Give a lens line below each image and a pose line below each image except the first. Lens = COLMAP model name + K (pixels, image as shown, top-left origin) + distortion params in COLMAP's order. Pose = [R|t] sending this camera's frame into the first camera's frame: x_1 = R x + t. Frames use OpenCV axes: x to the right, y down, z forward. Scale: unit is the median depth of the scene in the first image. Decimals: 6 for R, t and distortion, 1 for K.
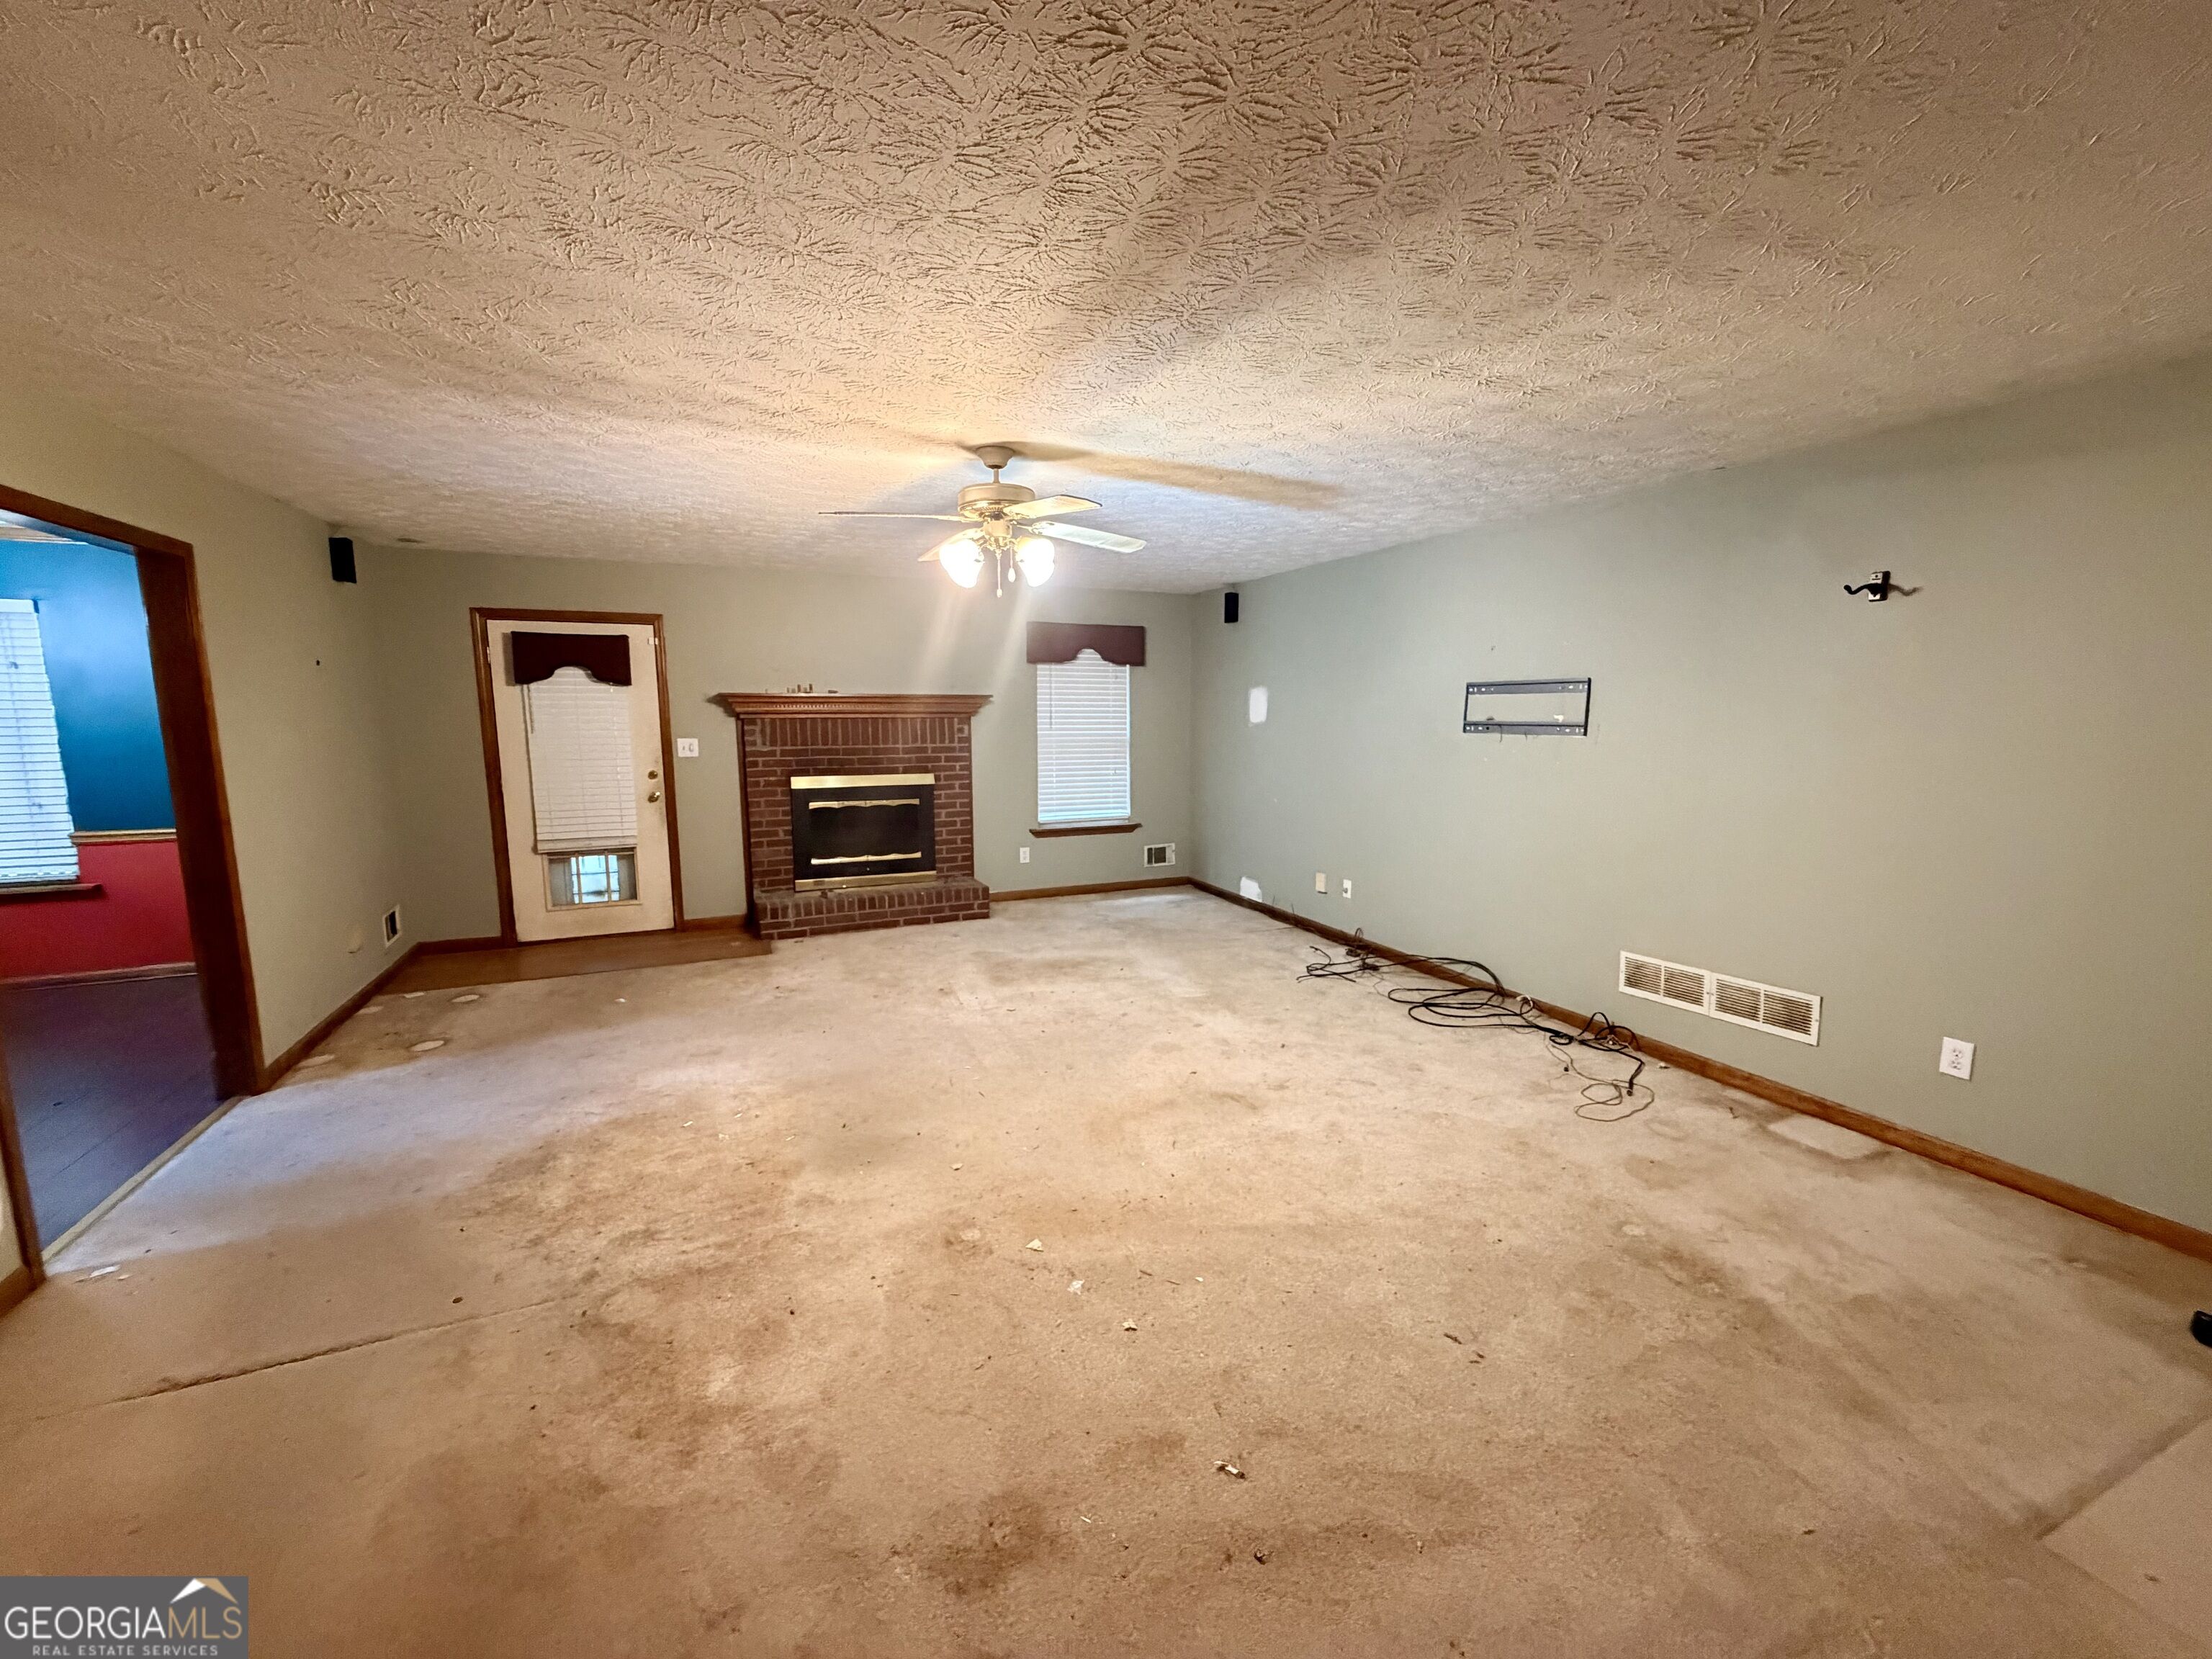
lens RADIAL K [[887.8, 0, 1102.2], [0, 887.8, 831.9], [0, 0, 1]] dist [0.010147, -0.000056]
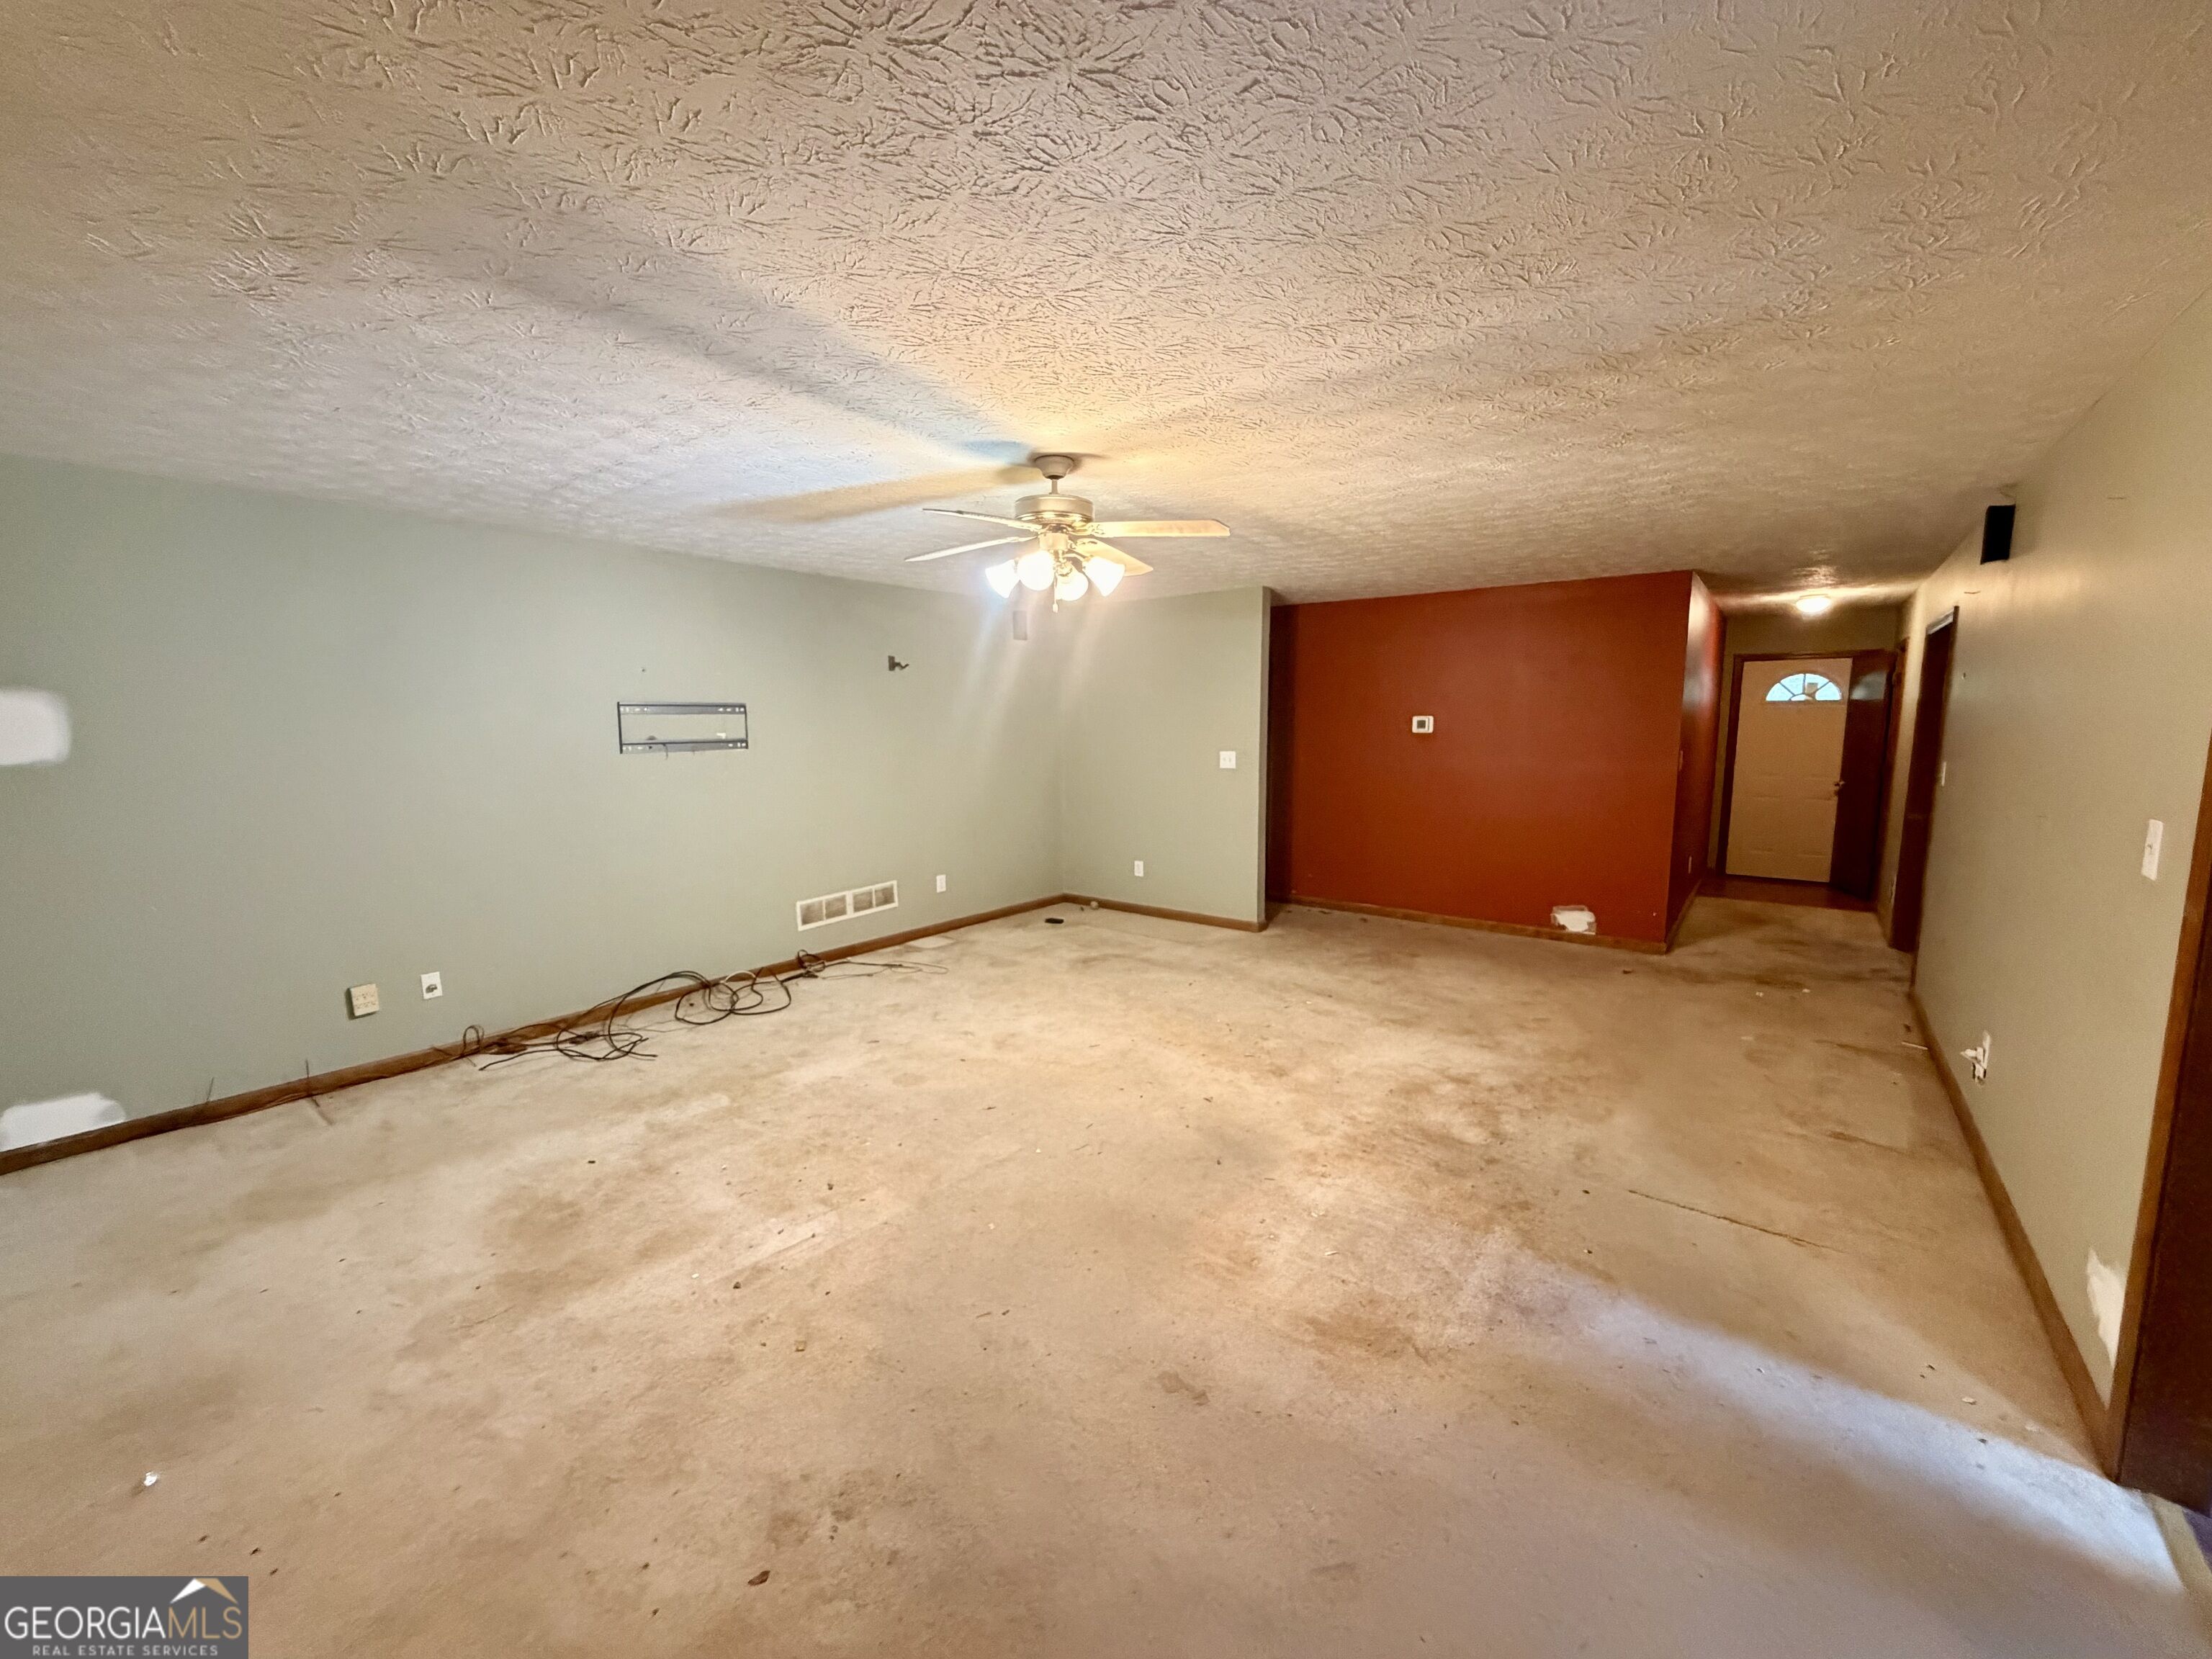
lens RADIAL K [[887.8, 0, 1102.2], [0, 887.8, 831.9], [0, 0, 1]] dist [0.010147, -0.000056]
pose [[-0.482450, -0.104781, 0.869634, -0.832329], [0.126482, 0.974081, 0.187534, -0.171170], [-0.866744, 0.200469, -0.456692, 1.199835]]
